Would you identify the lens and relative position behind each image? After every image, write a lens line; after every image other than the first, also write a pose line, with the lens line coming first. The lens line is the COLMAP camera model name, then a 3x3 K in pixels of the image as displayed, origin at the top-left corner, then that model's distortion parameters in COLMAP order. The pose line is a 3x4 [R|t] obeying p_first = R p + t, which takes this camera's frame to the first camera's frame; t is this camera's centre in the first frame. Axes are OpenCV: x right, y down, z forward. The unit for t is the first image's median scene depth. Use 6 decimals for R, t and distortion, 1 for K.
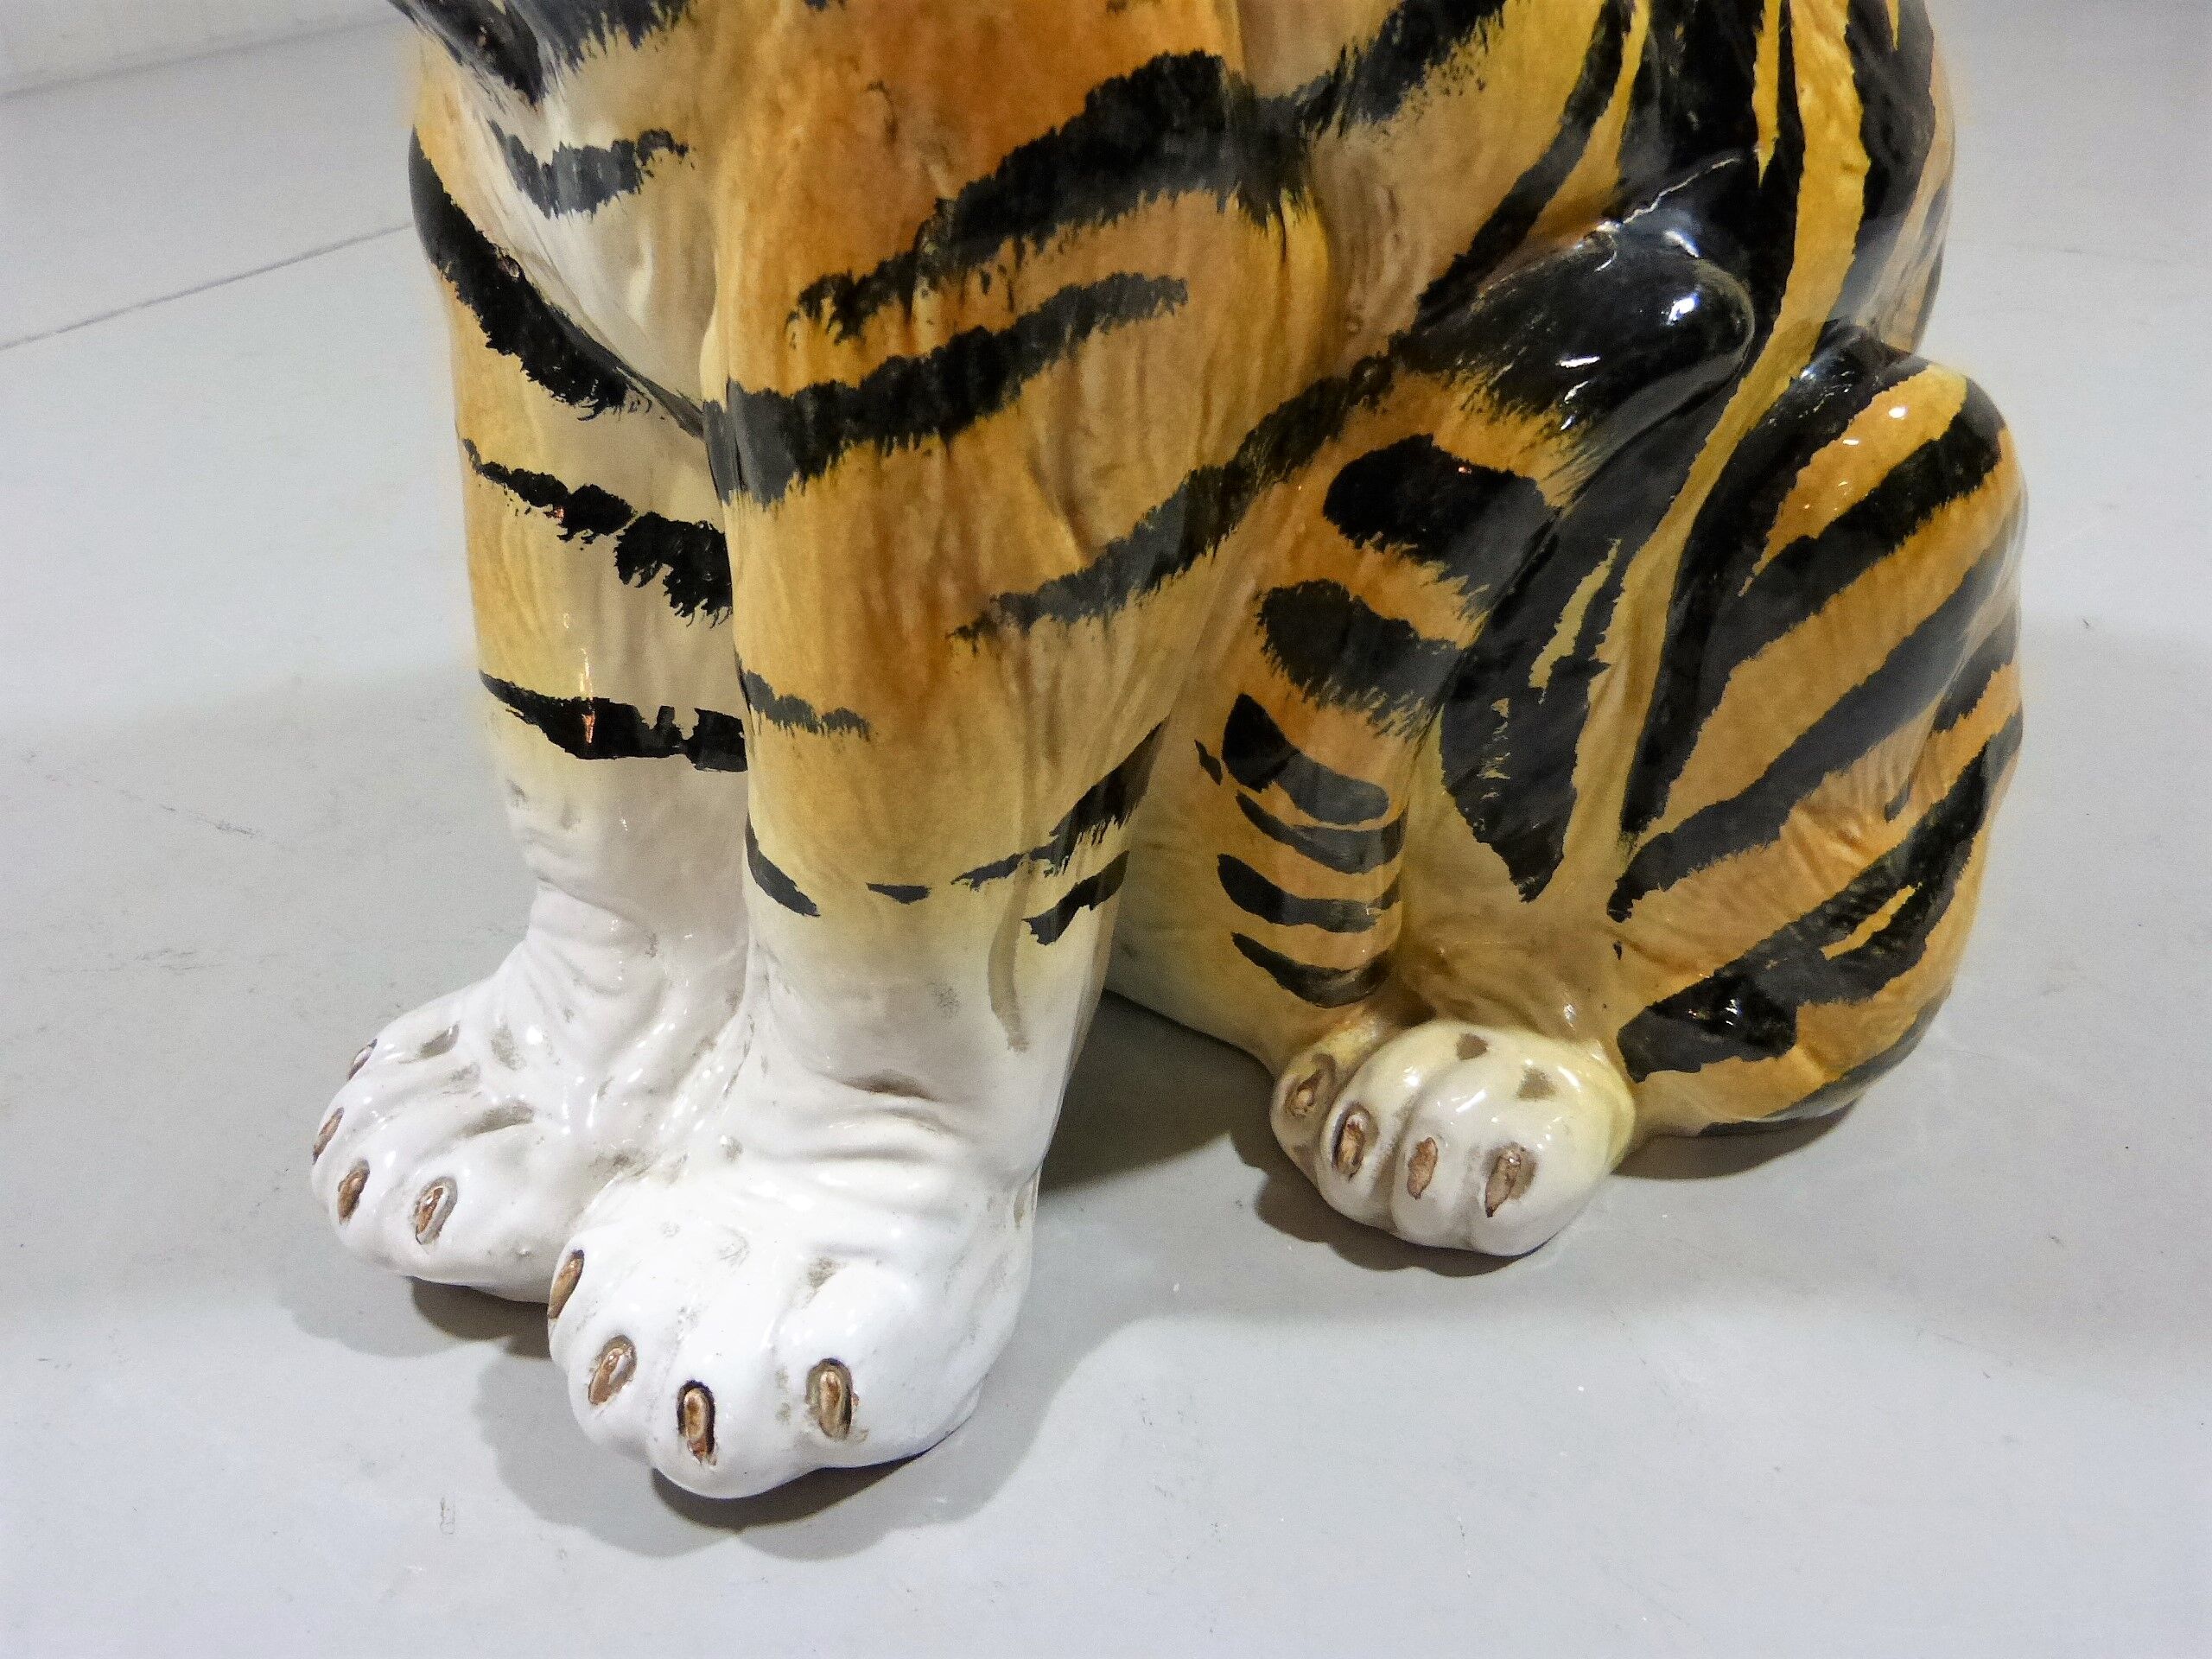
lens RADIAL K [[1655.0, 0, 1090.7], [0, 1655.0, 828.3], [0, 0, 1]] dist [-0.037071, 0.000180]
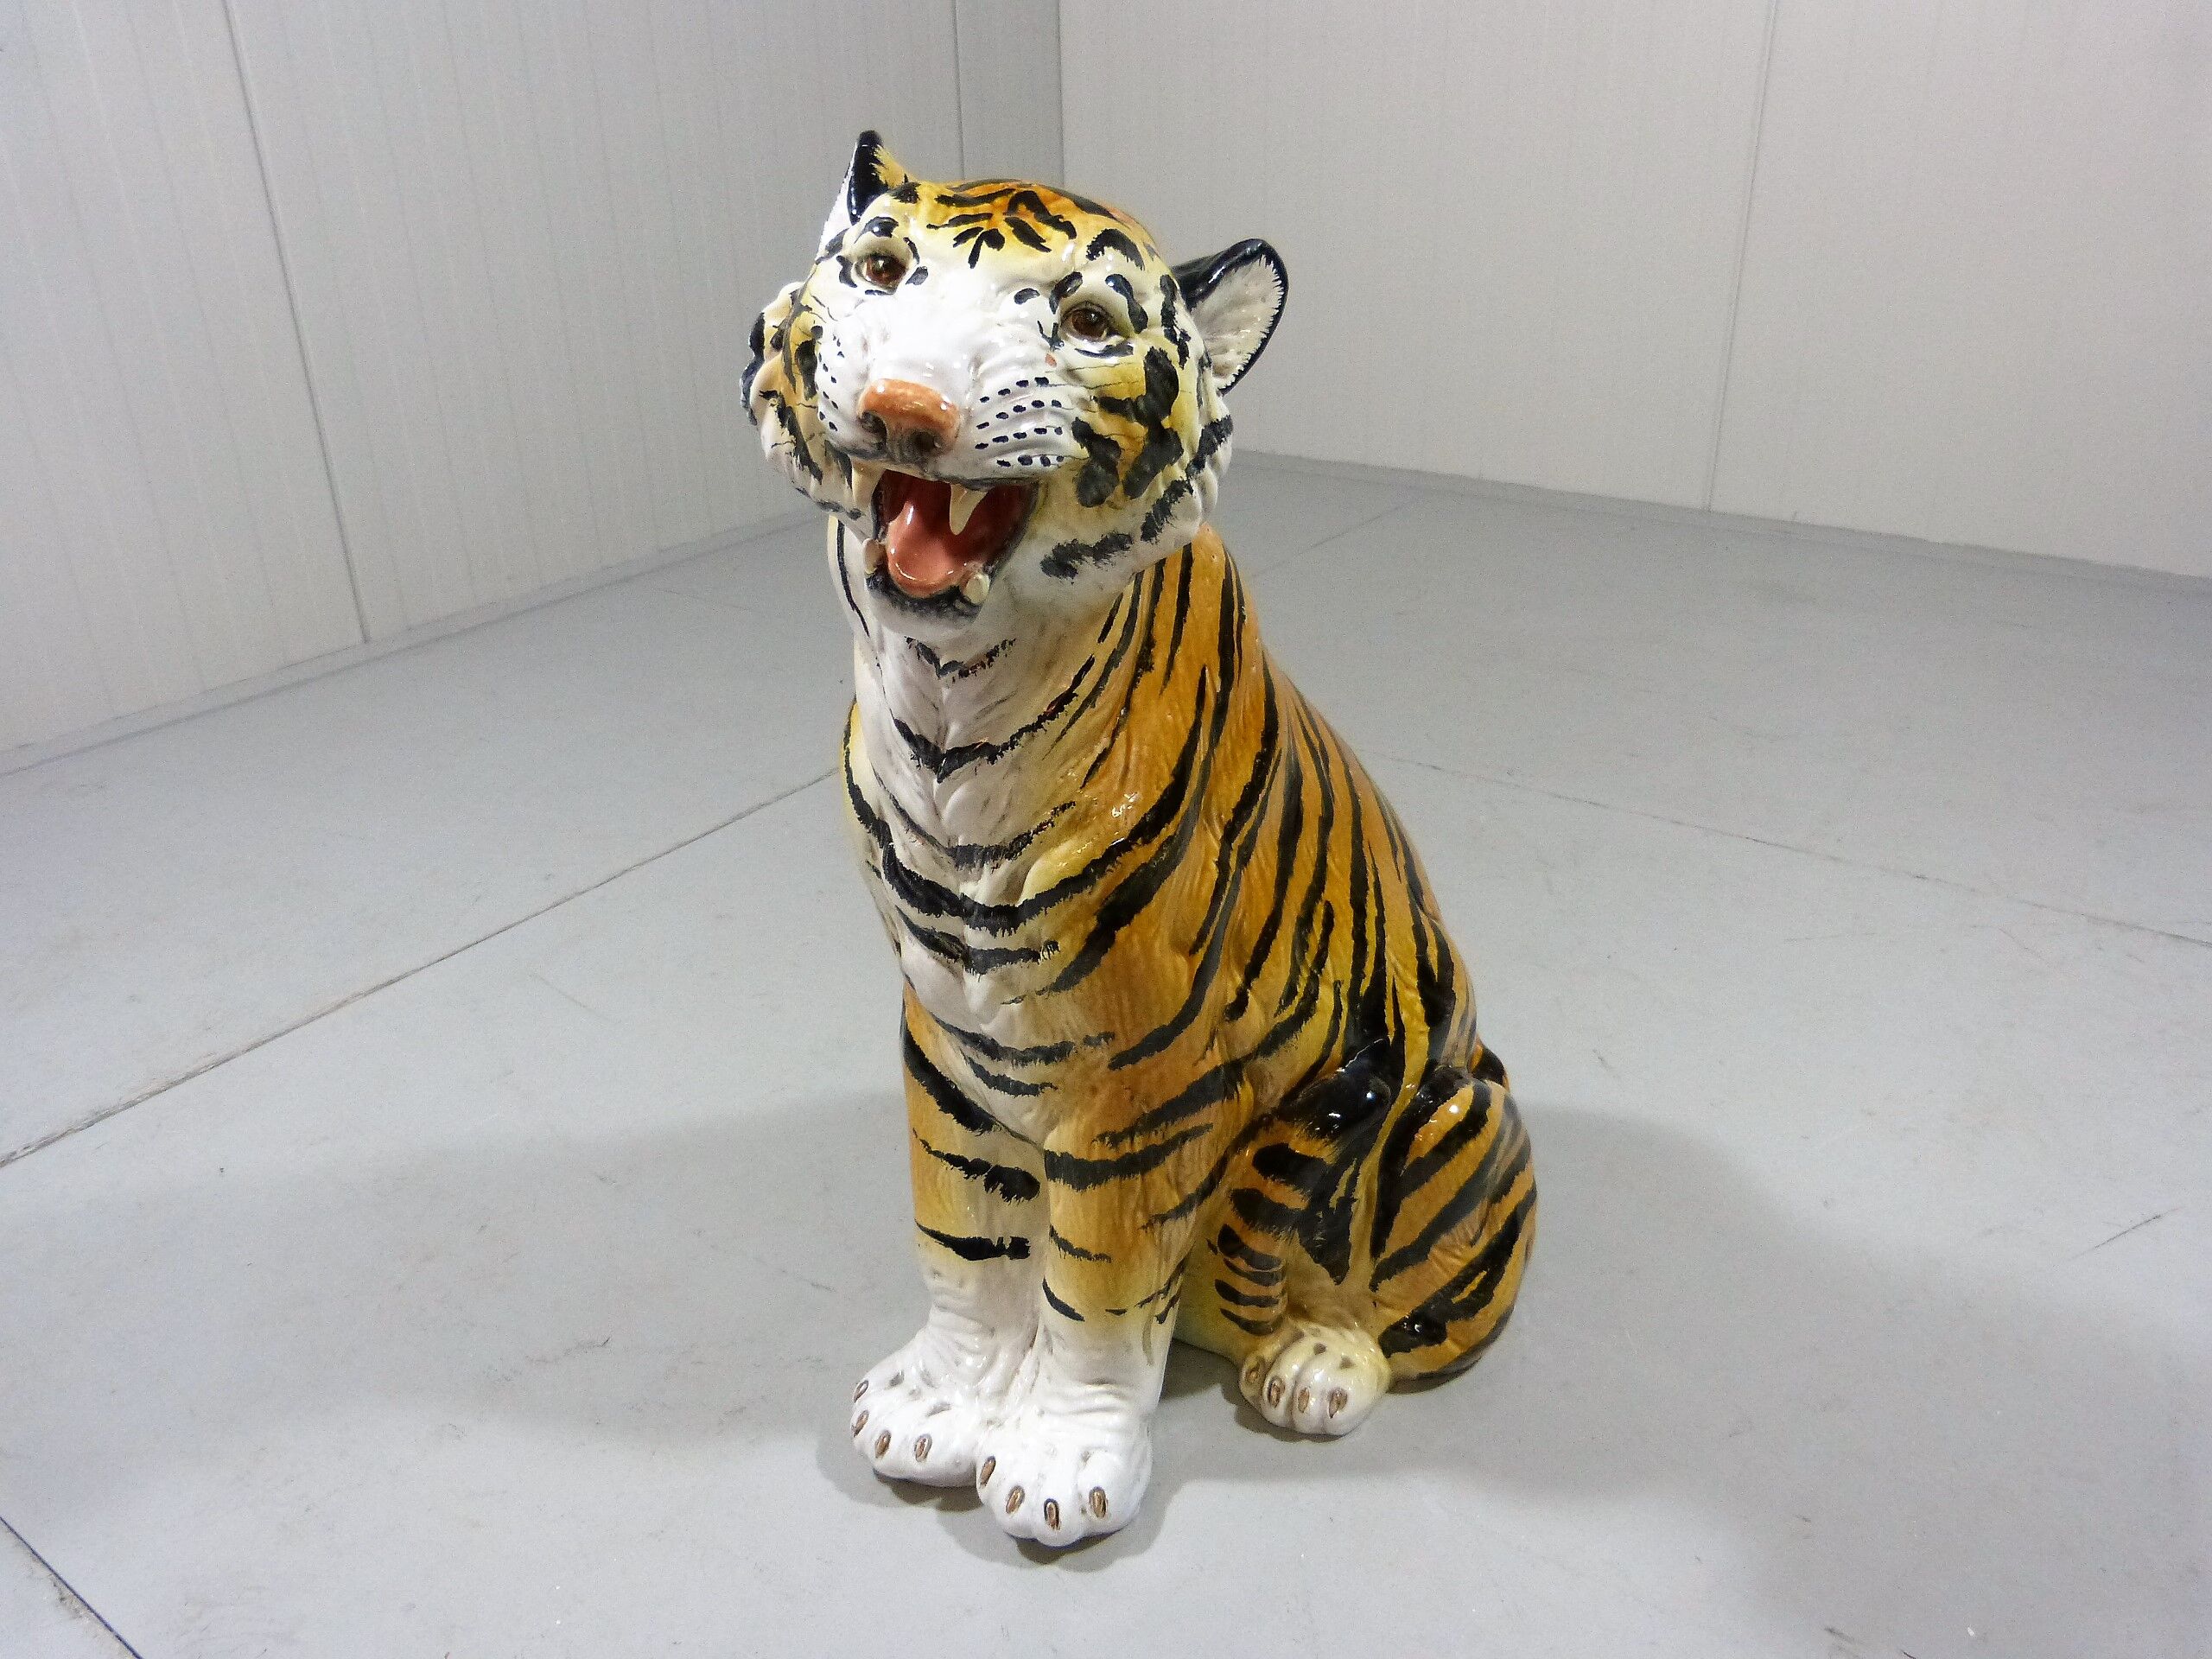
lens RADIAL K [[1655.0, 0, 1090.7], [0, 1655.0, 828.3], [0, 0, 1]] dist [-0.037071, 0.000180]
pose [[0.994341, -0.044483, 0.096471, -0.352525], [0.059810, 0.984923, -0.162324, -0.287588], [-0.087796, 0.167176, 0.982010, -1.714289]]
